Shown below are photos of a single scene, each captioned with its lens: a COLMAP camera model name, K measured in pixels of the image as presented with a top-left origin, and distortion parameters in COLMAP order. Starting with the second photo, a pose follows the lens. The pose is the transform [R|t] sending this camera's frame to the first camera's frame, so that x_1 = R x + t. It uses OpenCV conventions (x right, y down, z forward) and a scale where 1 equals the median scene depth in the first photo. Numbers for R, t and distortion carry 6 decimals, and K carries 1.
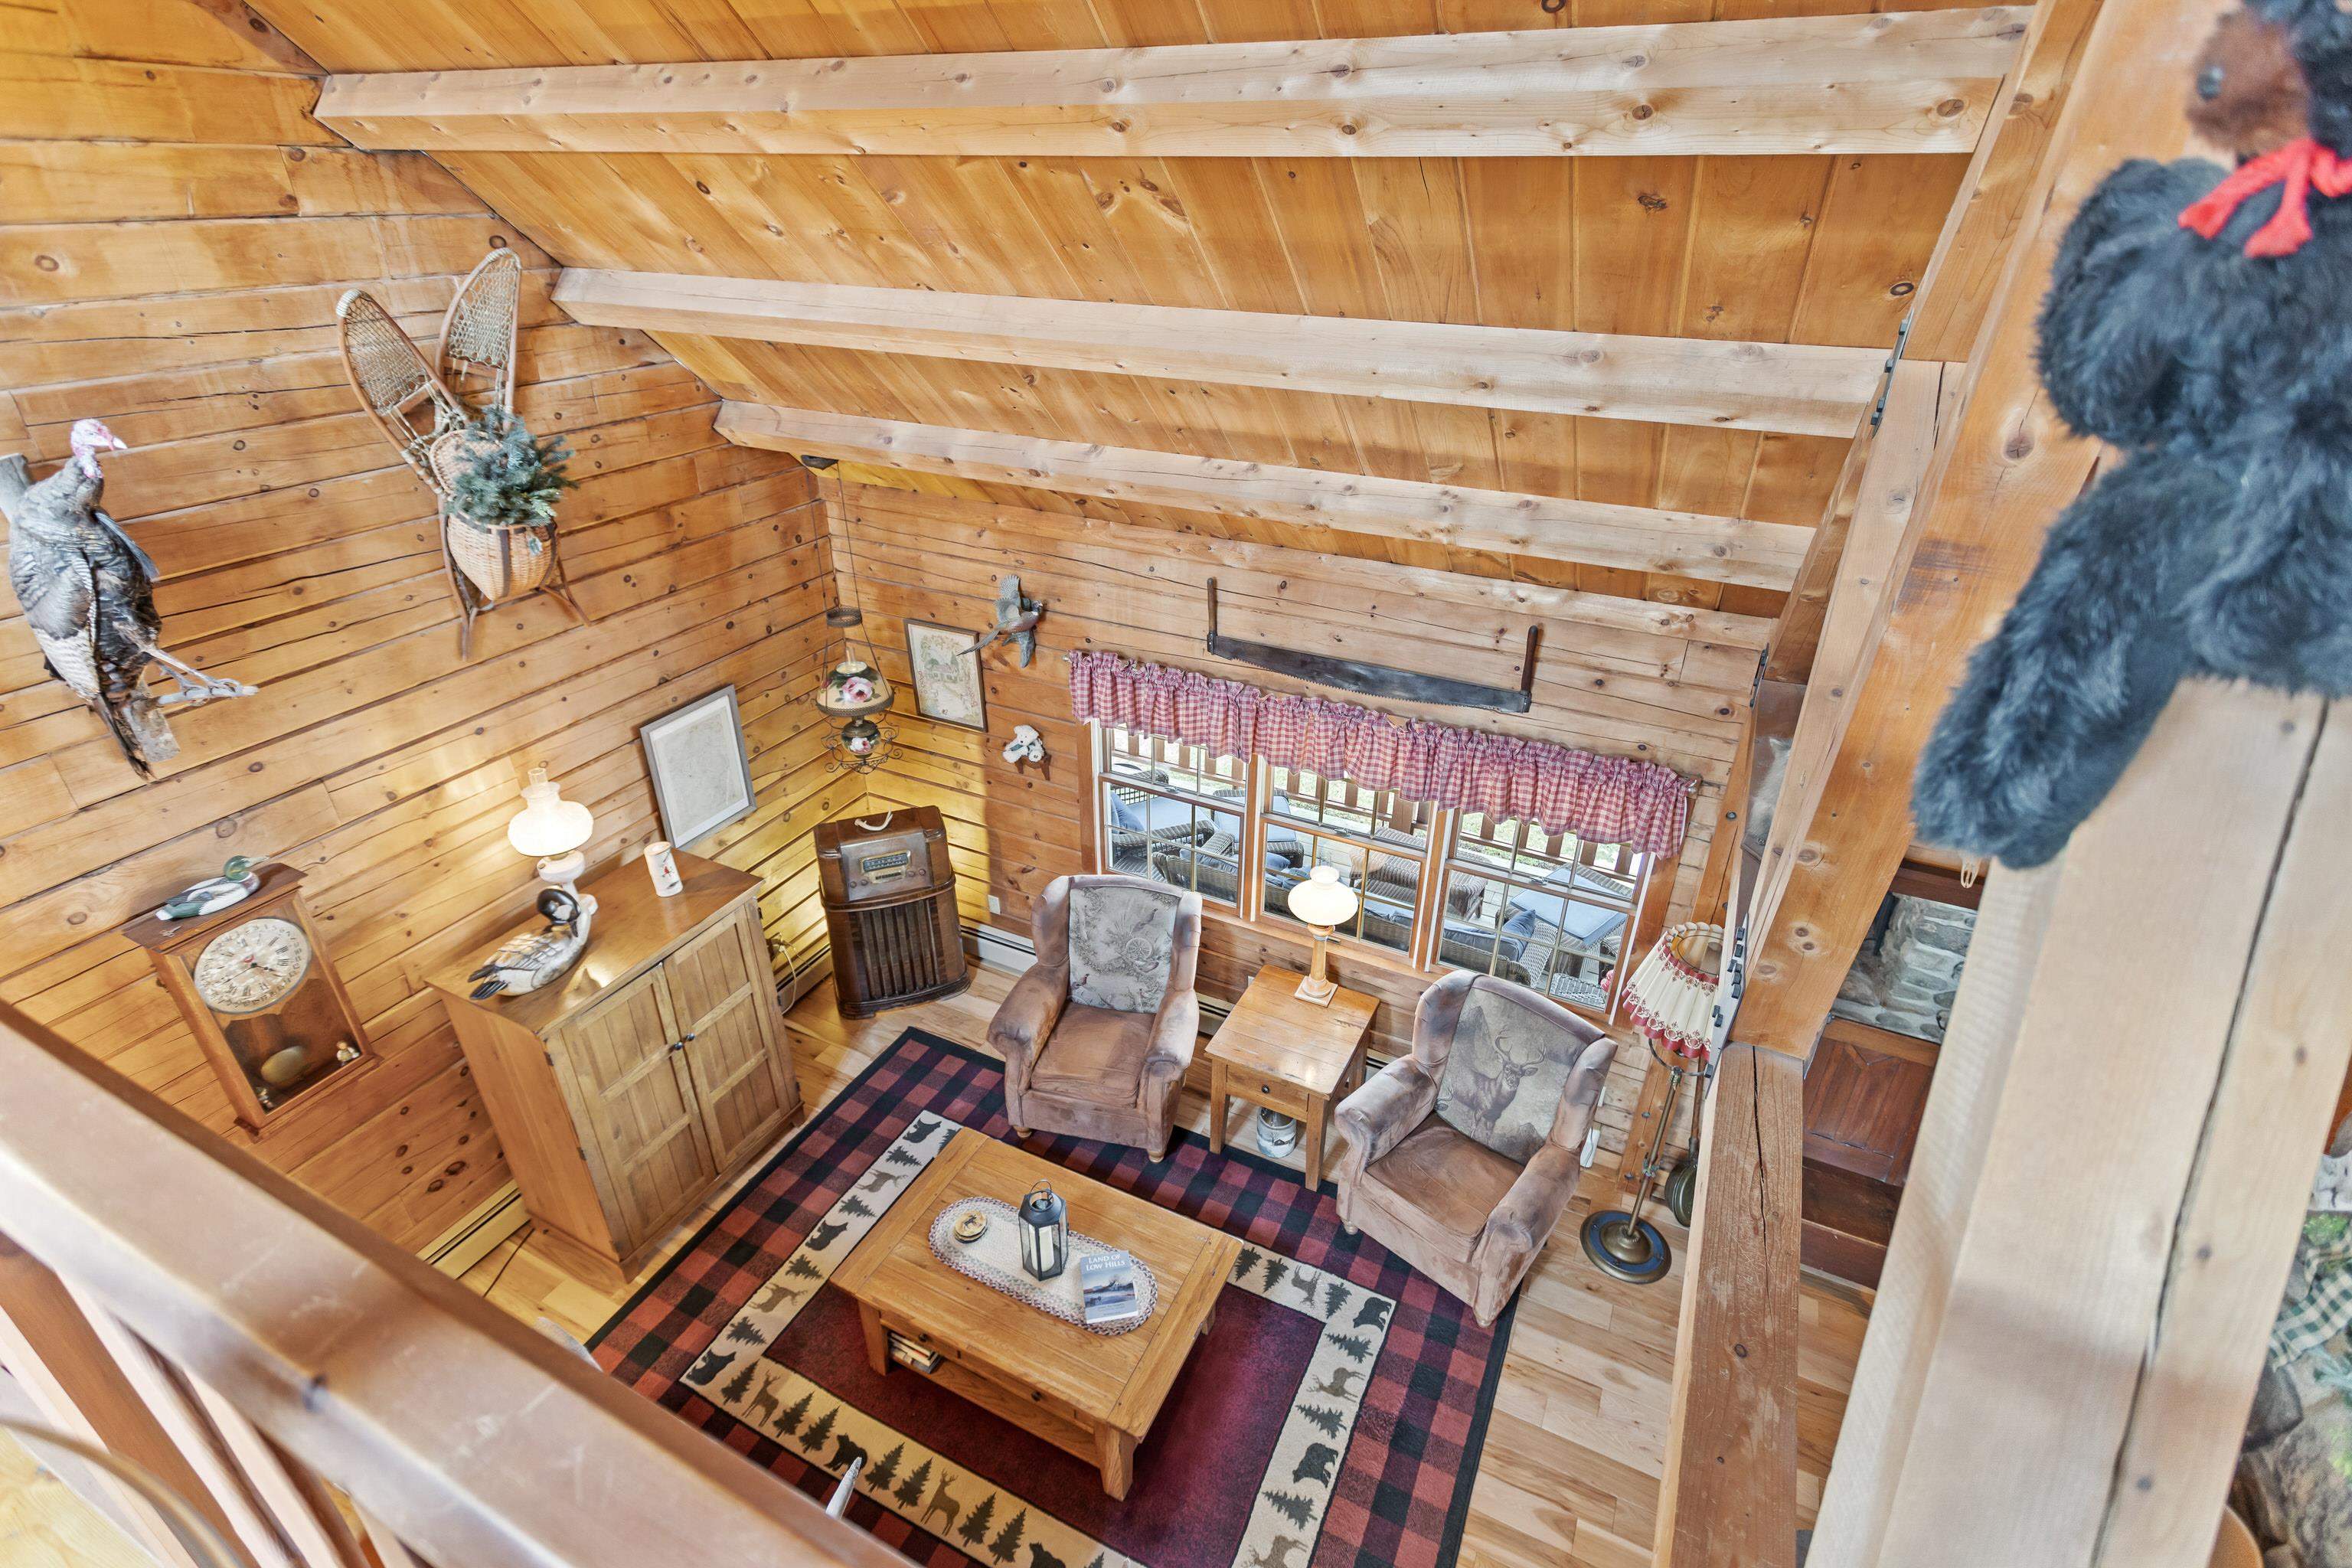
lens RADIAL K [[1107.7, 0, 1184.2], [0, 1107.7, 782.1], [0, 0, 1]] dist [0.003964, 0.001604]
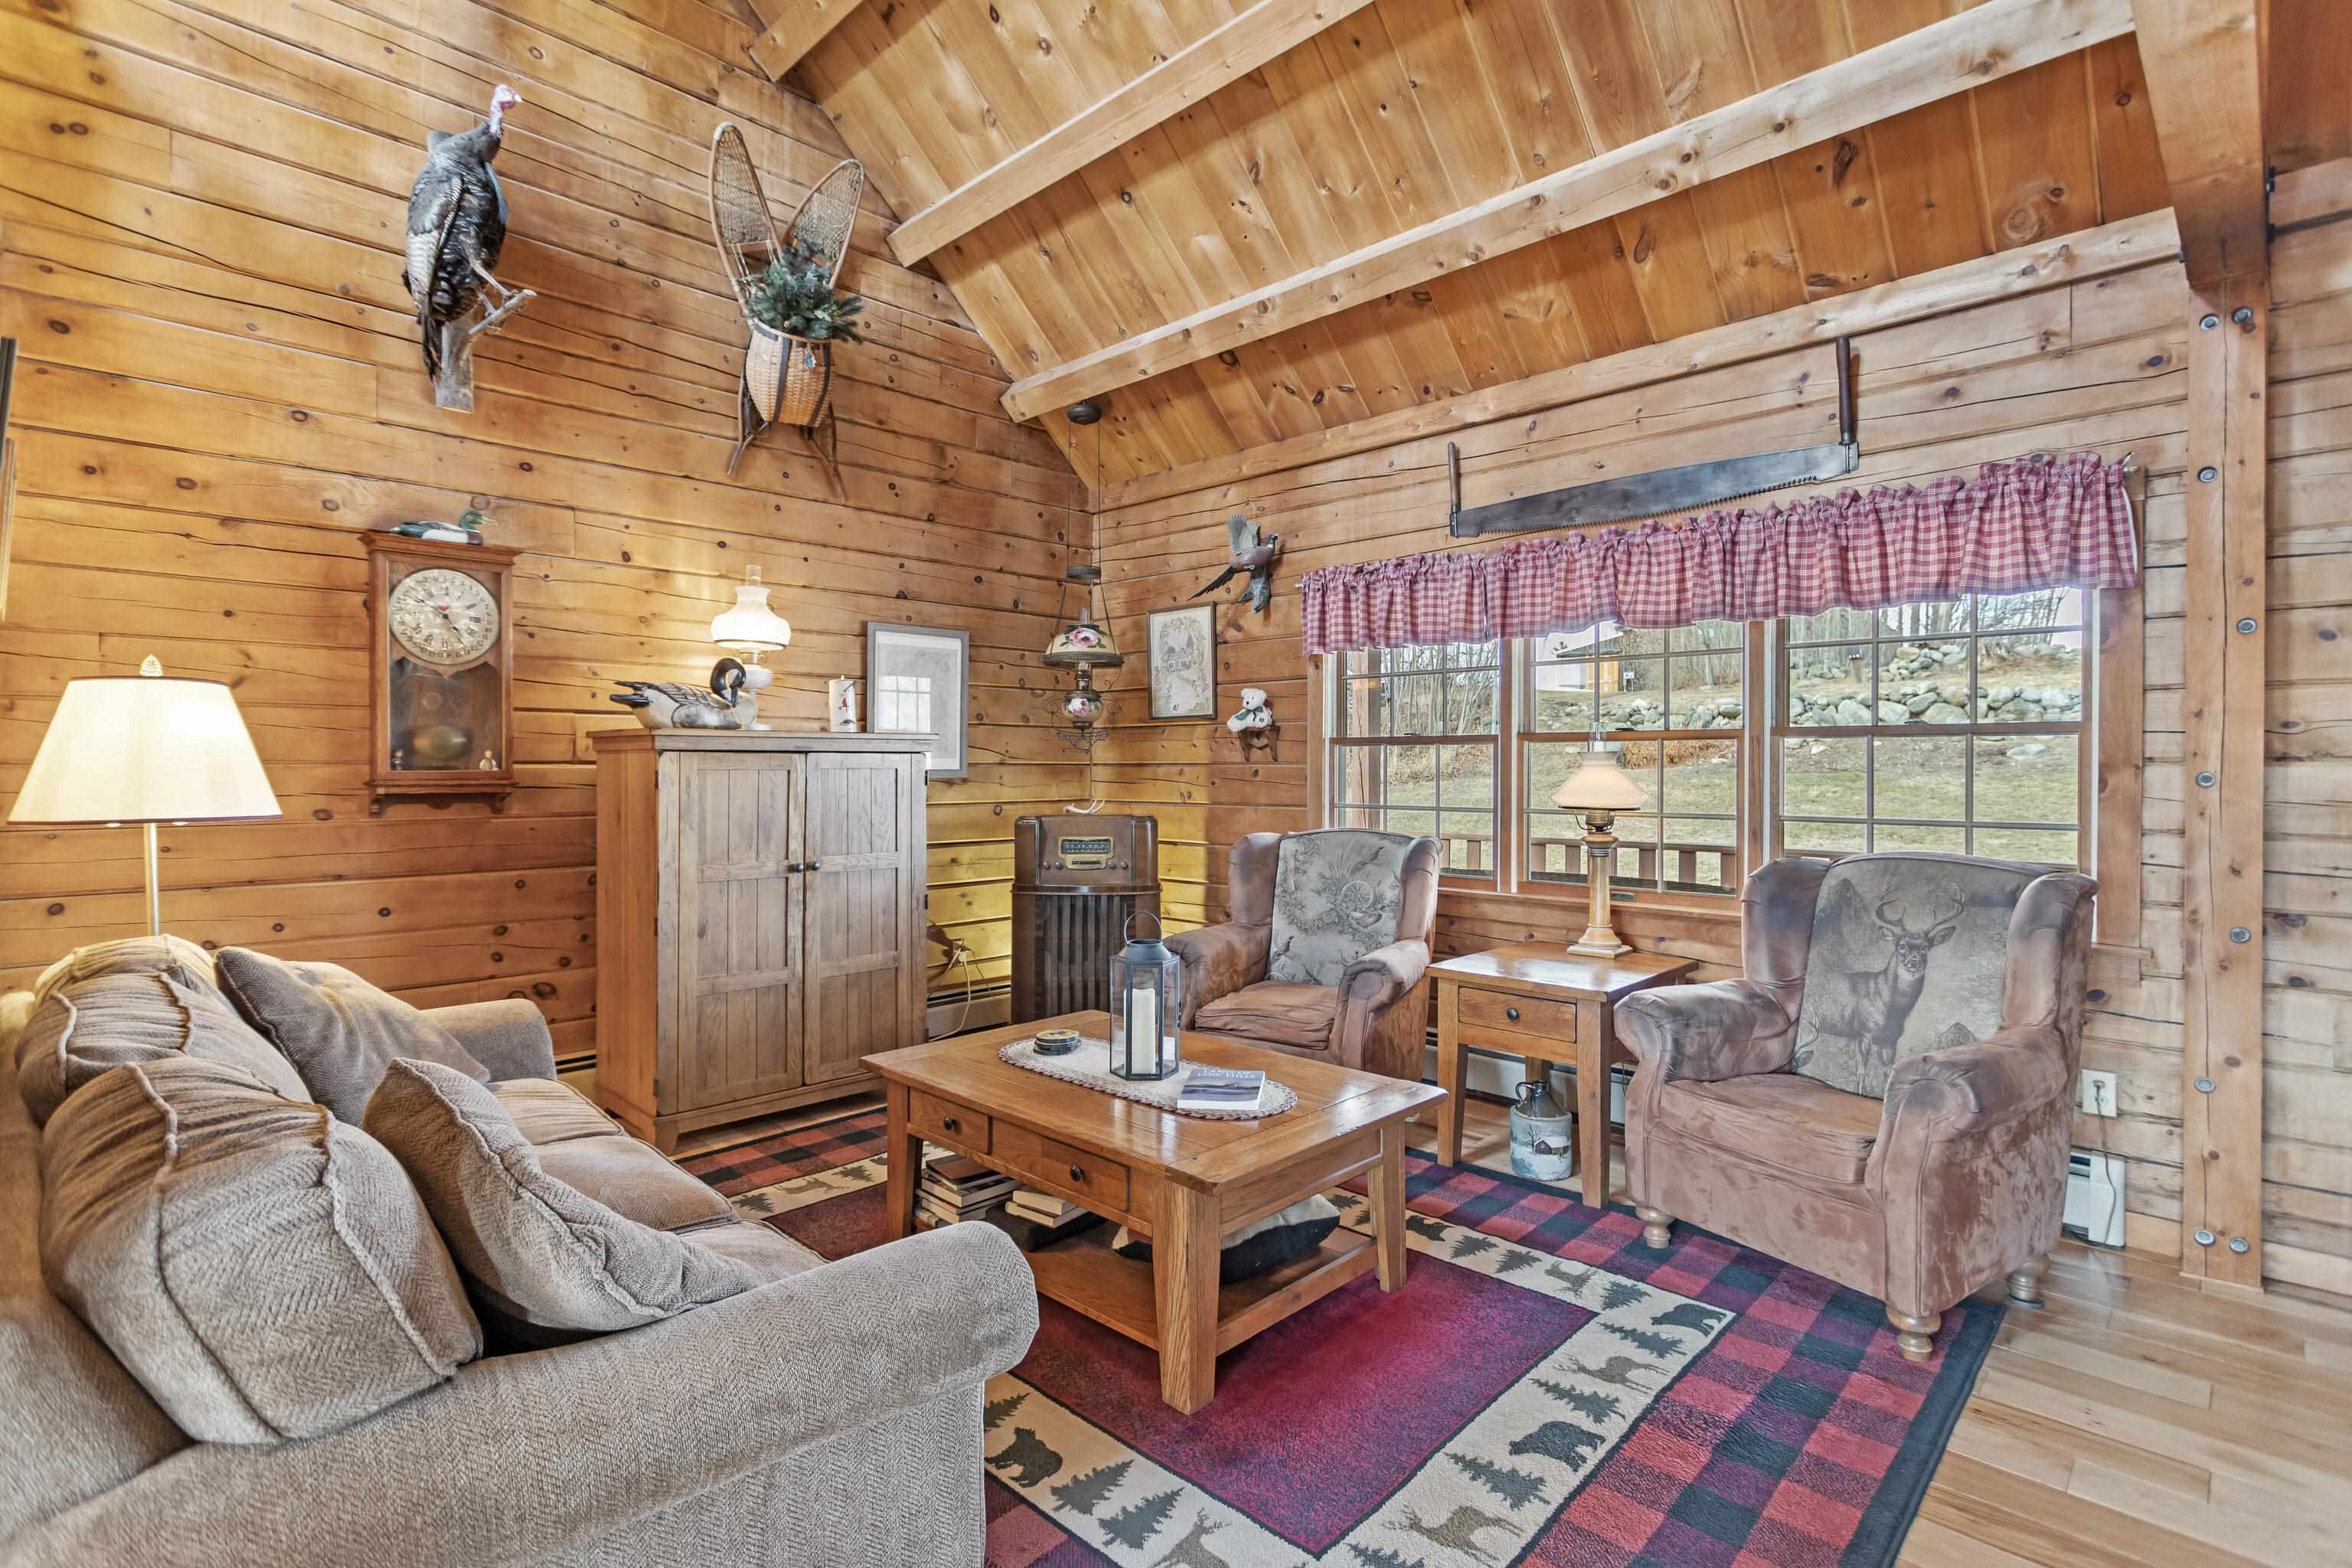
lens RADIAL K [[1121.7, 0, 1181.9], [0, 1121.7, 773.7], [0, 0, 1]] dist [0.001263, 0.001584]
pose [[0.950881, -0.005711, -0.309503, 0.106634], [-0.143726, 0.877382, -0.457758, 0.558275], [0.274167, 0.479758, 0.833466, 0.329335]]
